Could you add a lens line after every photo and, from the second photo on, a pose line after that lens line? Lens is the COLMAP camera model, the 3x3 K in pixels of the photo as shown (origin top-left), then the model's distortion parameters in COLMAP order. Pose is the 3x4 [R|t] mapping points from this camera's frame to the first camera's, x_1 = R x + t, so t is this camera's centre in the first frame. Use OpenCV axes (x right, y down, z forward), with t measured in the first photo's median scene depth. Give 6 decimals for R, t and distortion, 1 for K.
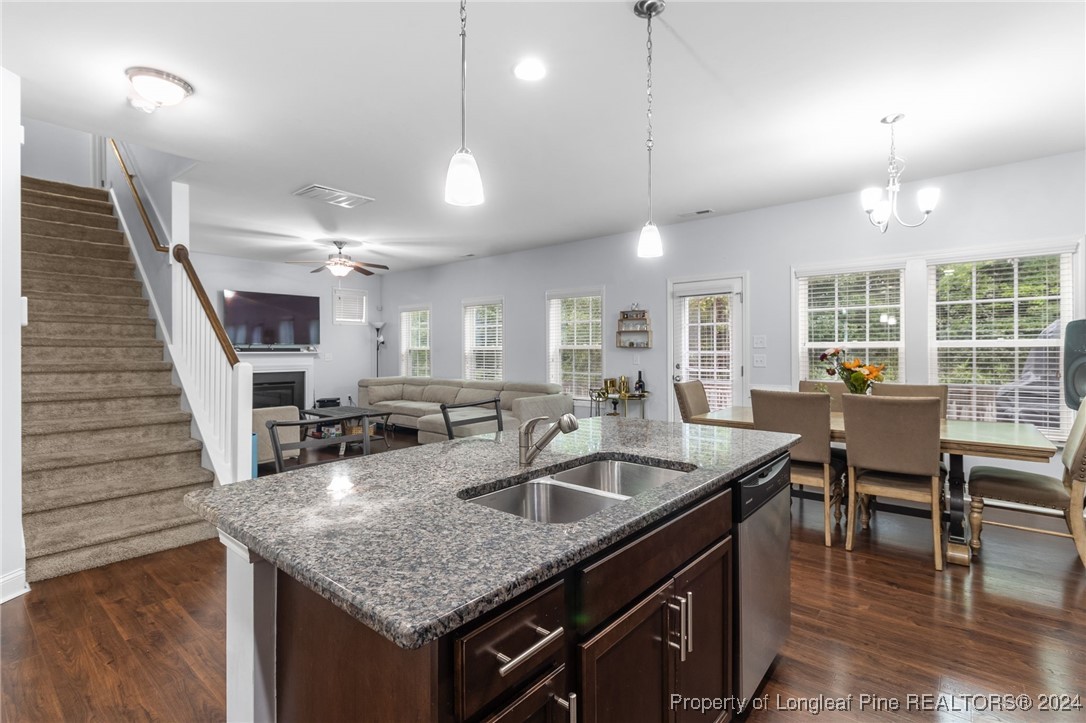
lens RADIAL K [[504.0, 0, 550.9], [0, 504.0, 351.3], [0, 0, 1]] dist [0.003510, 0.000084]
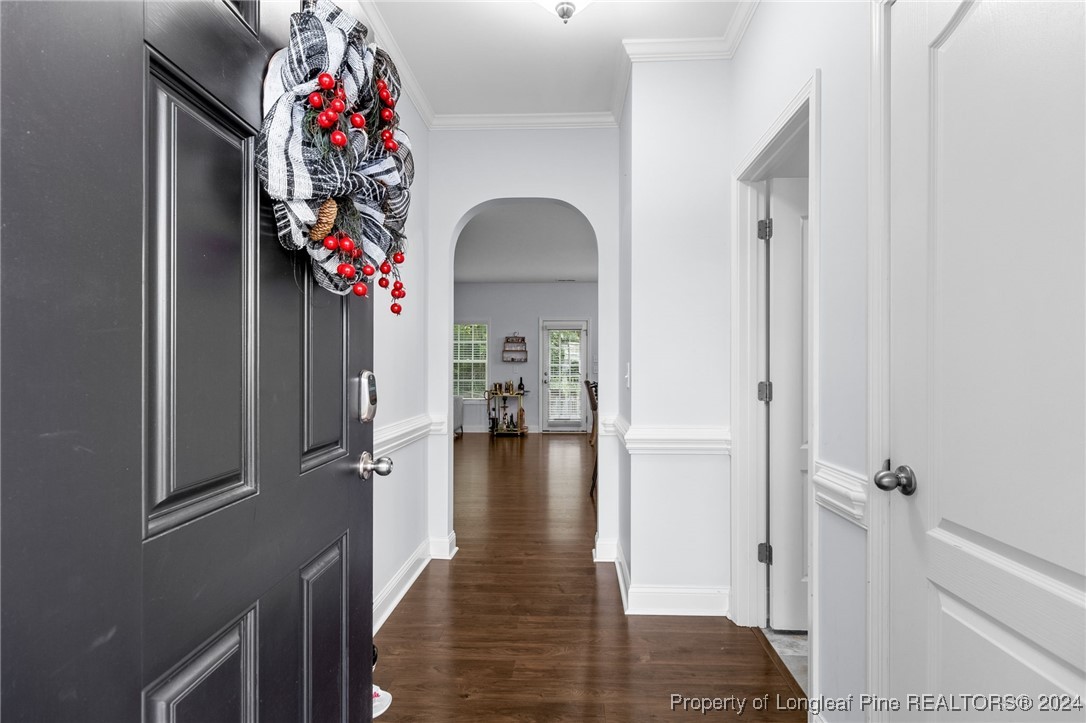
lens RADIAL K [[504.0, 0, 544.7], [0, 504.0, 366.2], [0, 0, 1]] dist [0.003510, 0.000084]
pose [[0.792165, 0.000295, 0.610307, -0.502297], [-0.000127, 1.000000, -0.000318, 0.004913], [-0.610307, 0.000174, 0.792165, -0.171025]]
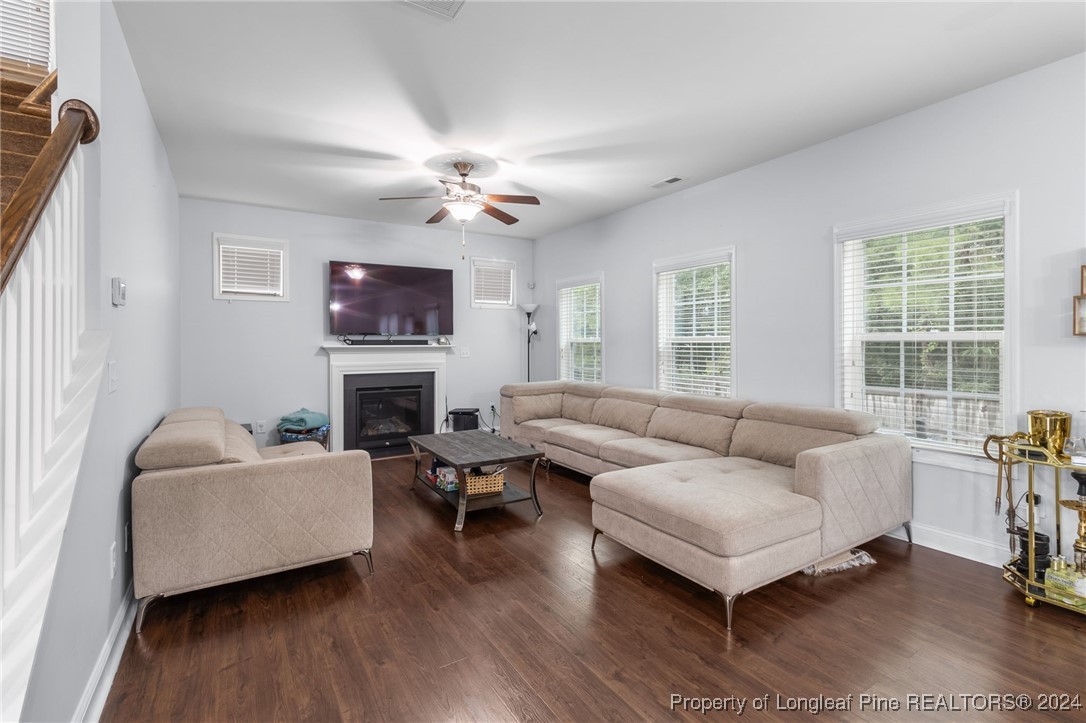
lens RADIAL K [[504.0, 0, 557.9], [0, 504.0, 348.3], [0, 0, 1]] dist [0.003510, 0.000084]
pose [[0.956531, 0.003585, -0.291609, -0.110148], [-0.001410, 0.999970, 0.007670, -0.000278], [0.291627, -0.006926, 0.956507, 0.378126]]
